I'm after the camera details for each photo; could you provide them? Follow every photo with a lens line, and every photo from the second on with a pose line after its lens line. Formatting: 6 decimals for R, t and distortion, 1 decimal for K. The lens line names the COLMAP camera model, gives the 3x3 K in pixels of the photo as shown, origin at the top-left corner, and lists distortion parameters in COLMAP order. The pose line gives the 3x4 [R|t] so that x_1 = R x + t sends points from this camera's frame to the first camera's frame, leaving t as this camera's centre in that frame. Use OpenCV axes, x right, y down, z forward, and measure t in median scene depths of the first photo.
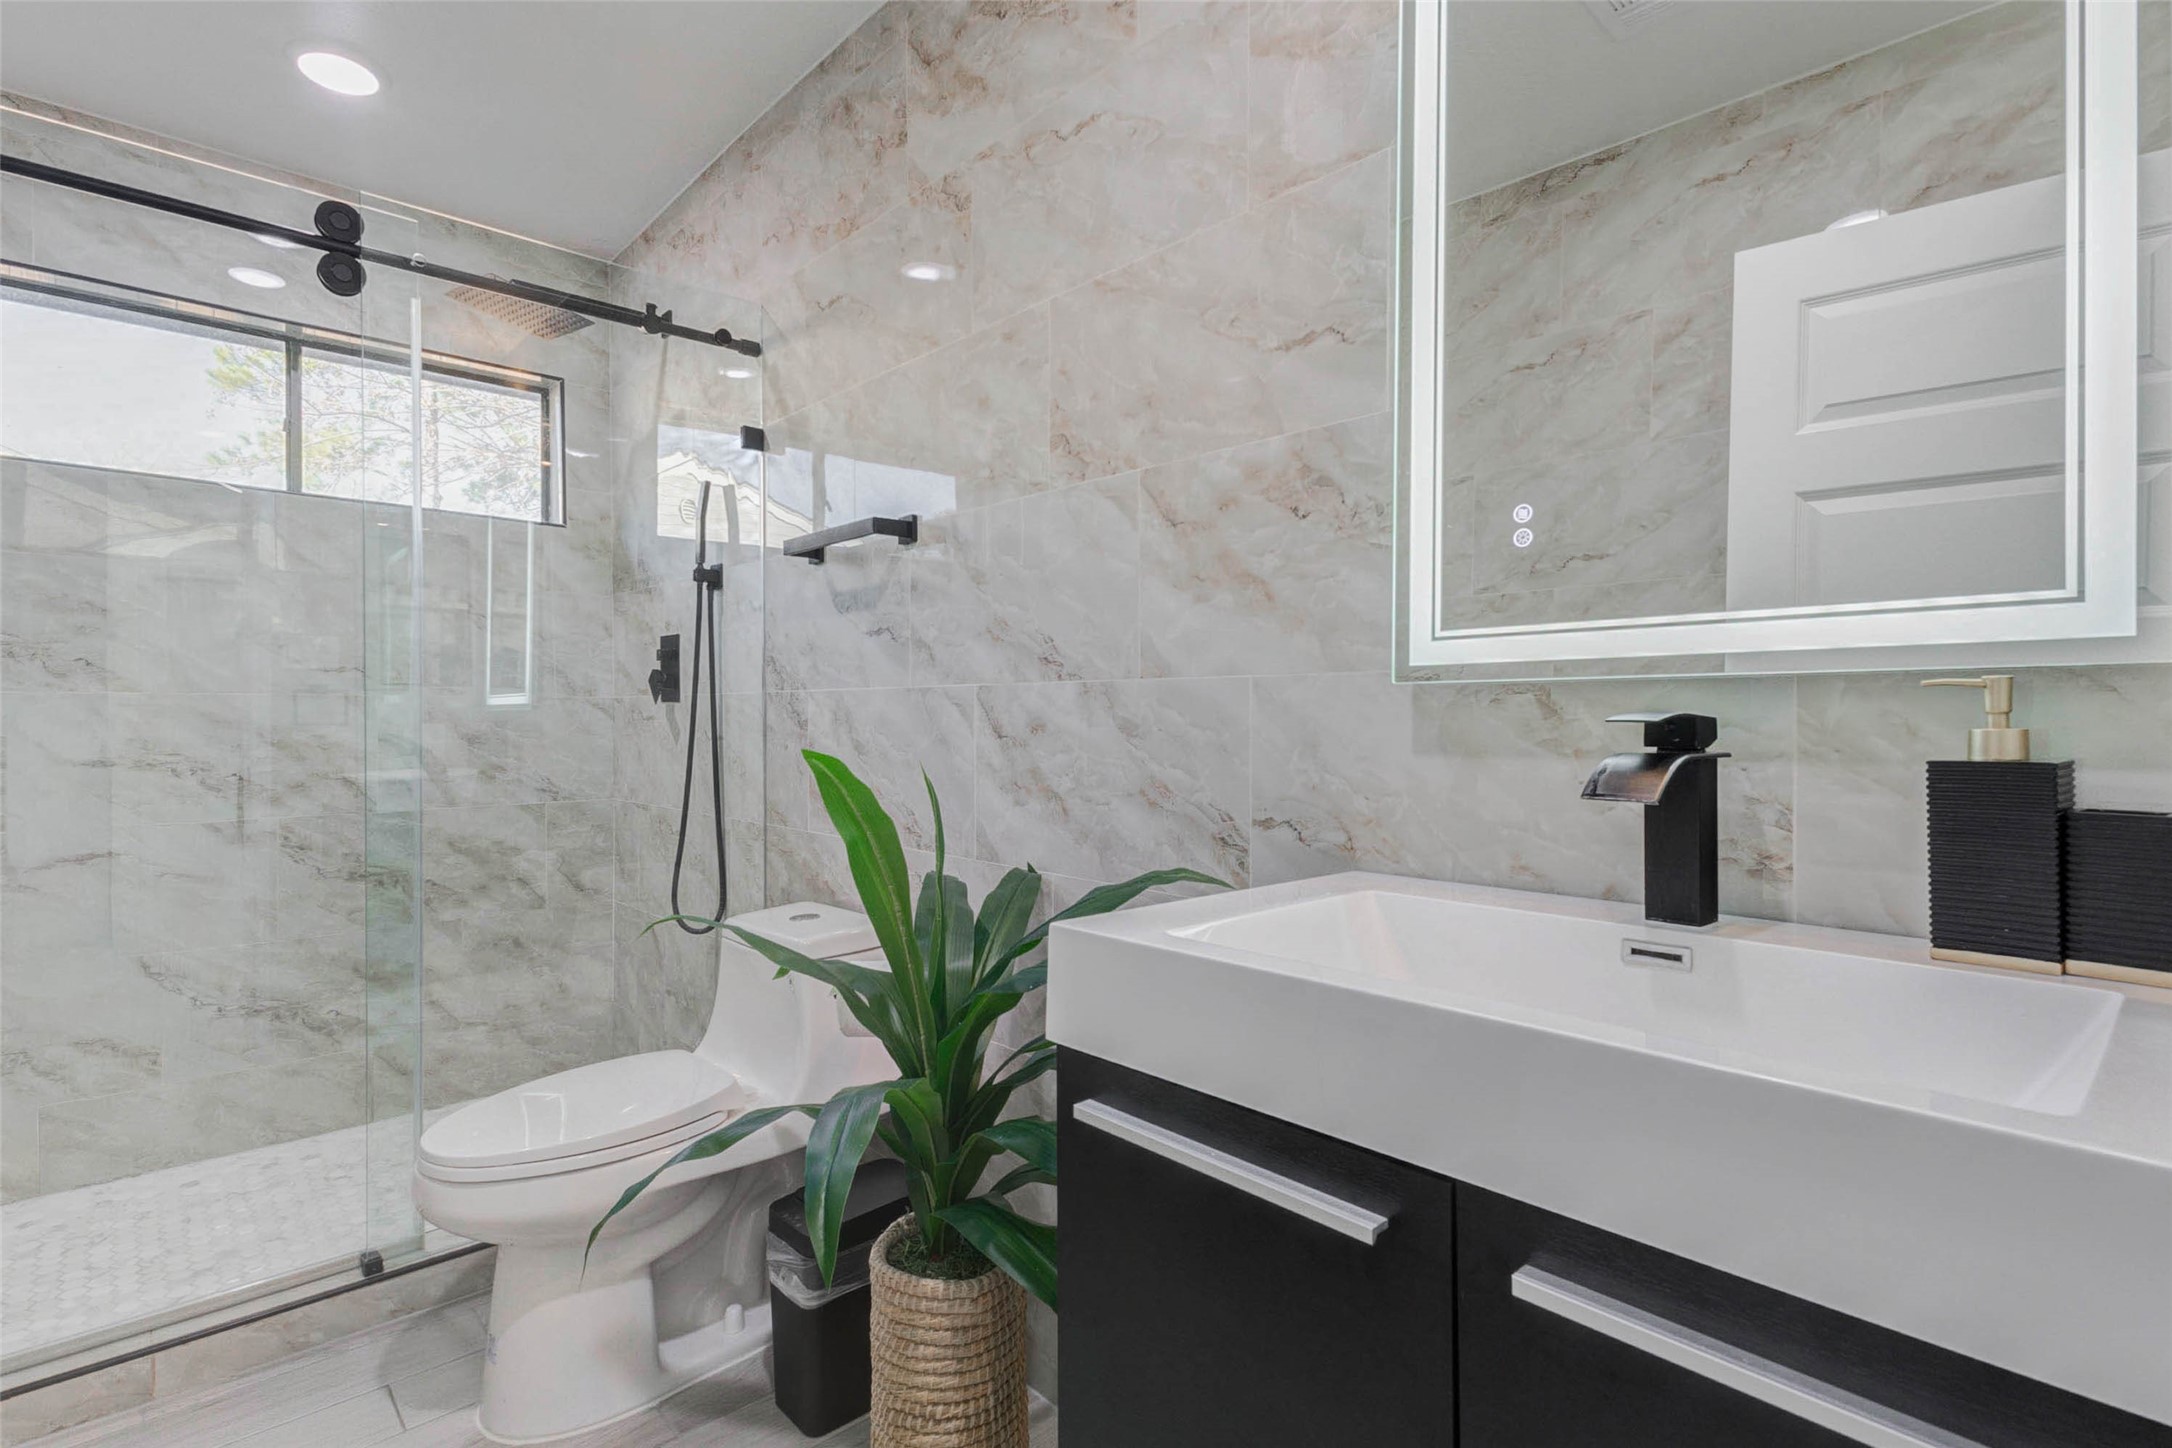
lens RADIAL K [[1059.4, 0, 1084.1], [0, 1059.4, 718.3], [0, 0, 1]] dist [0.007897, 0.001415]
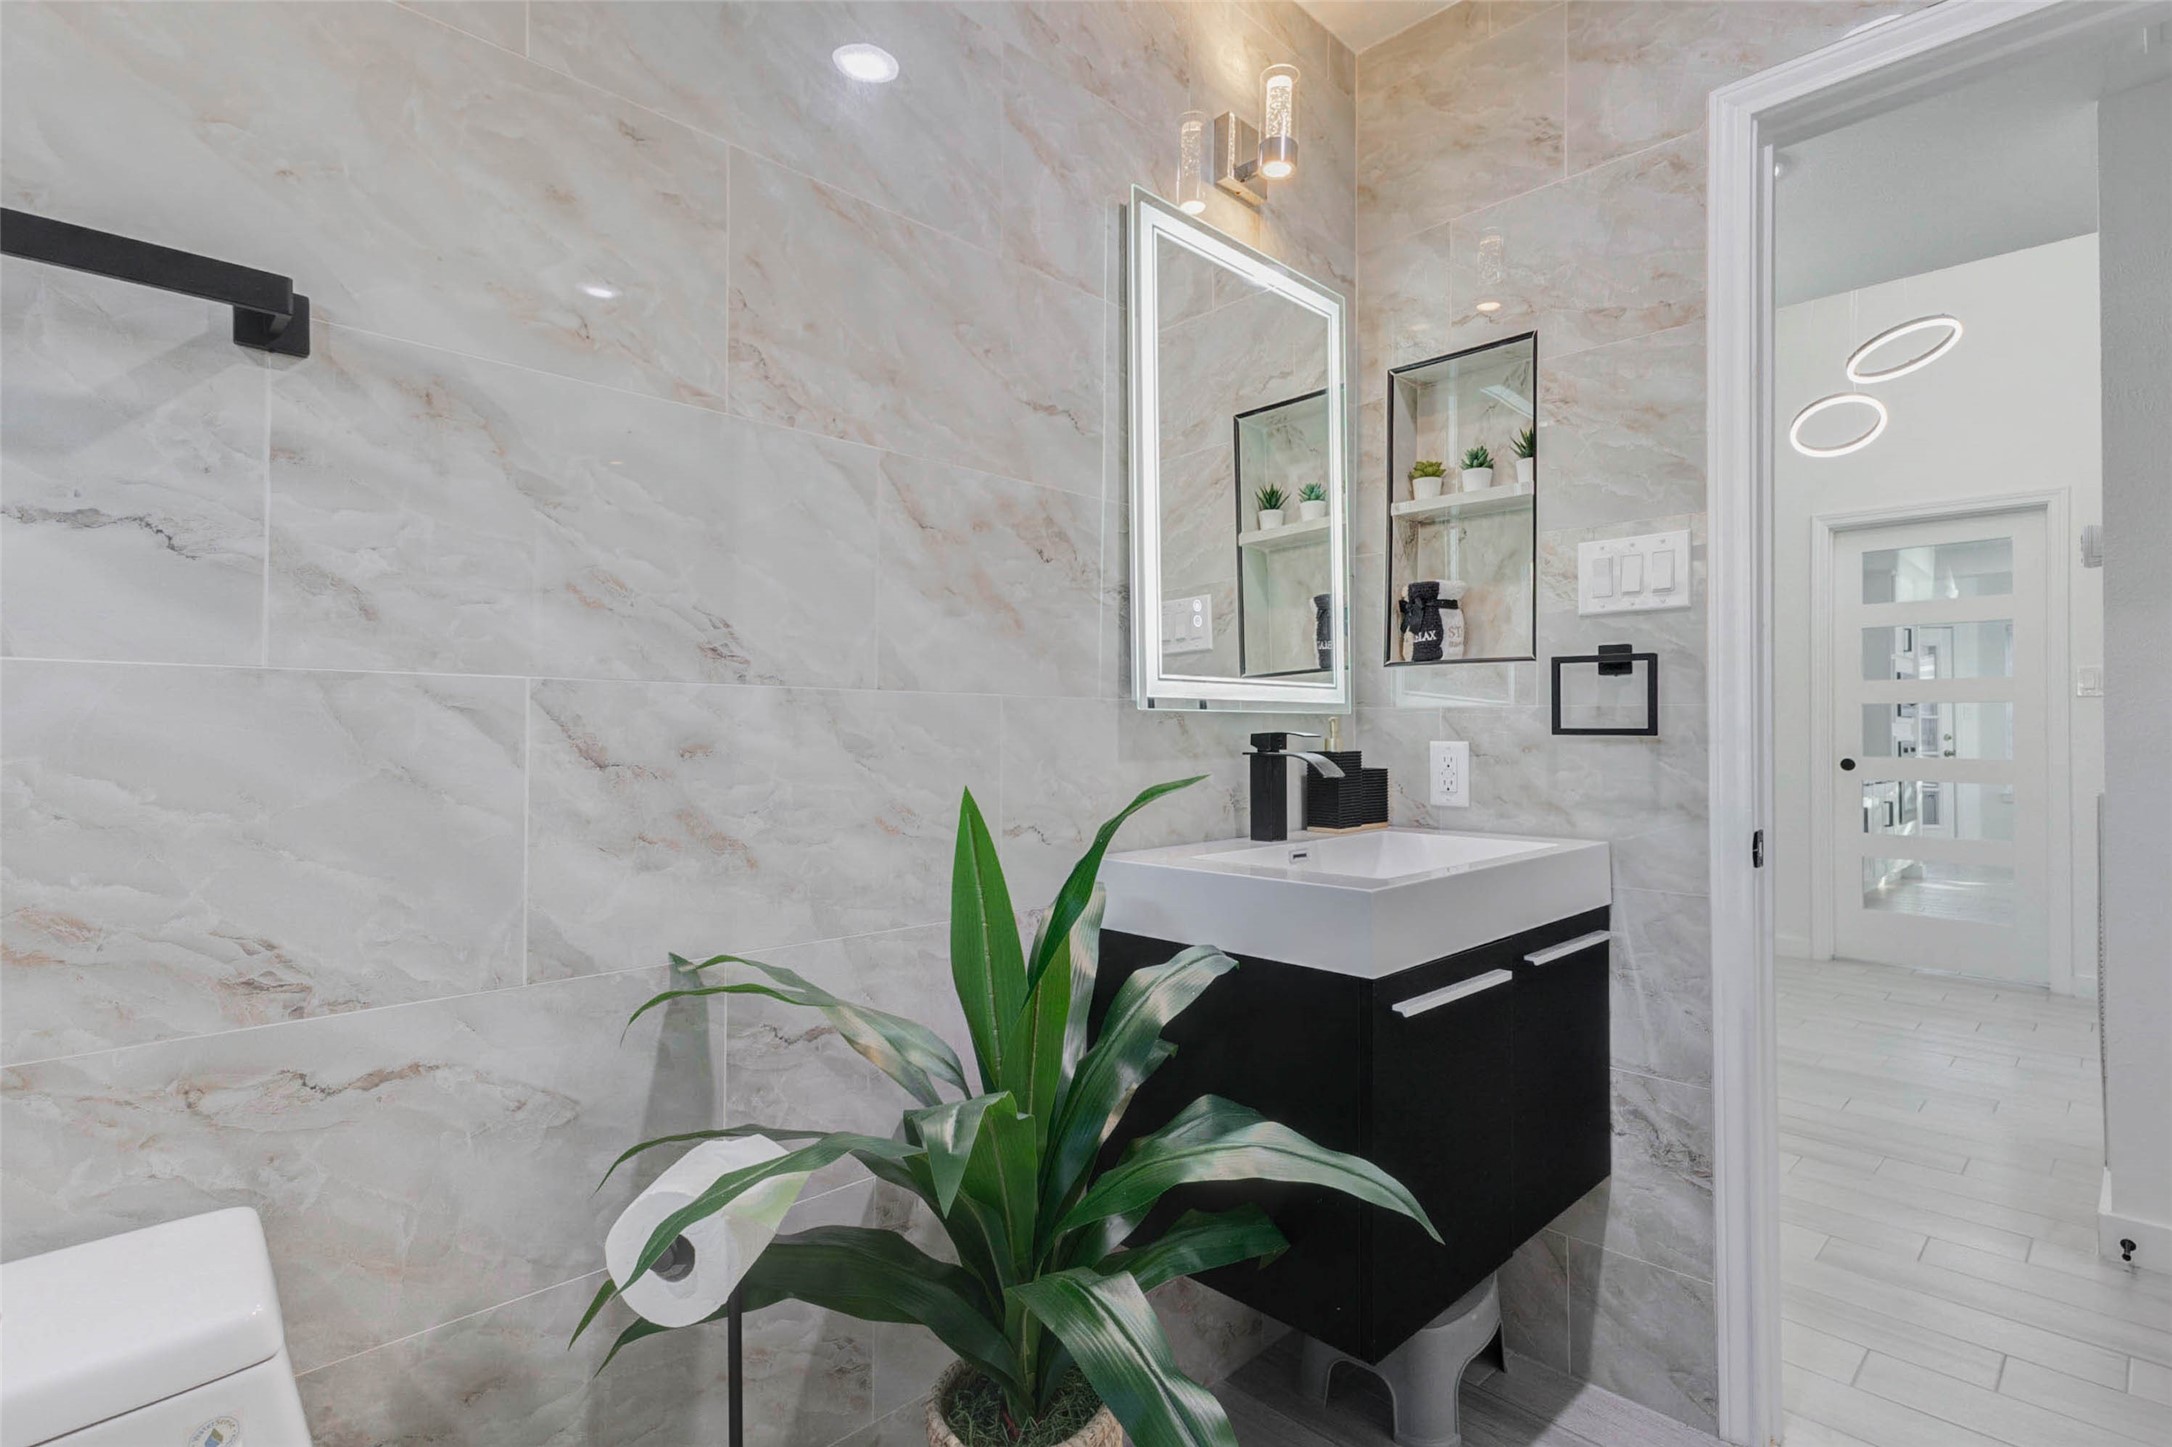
lens RADIAL K [[1059.4, 0, 1083.6], [0, 1059.4, 729.2], [0, 0, 1]] dist [0.007897, 0.001415]
pose [[-0.039968, 0.005215, 0.999187, -0.821204], [0.001577, 0.999985, -0.005157, -0.000210], [-0.999200, 0.001369, -0.039976, 0.868566]]
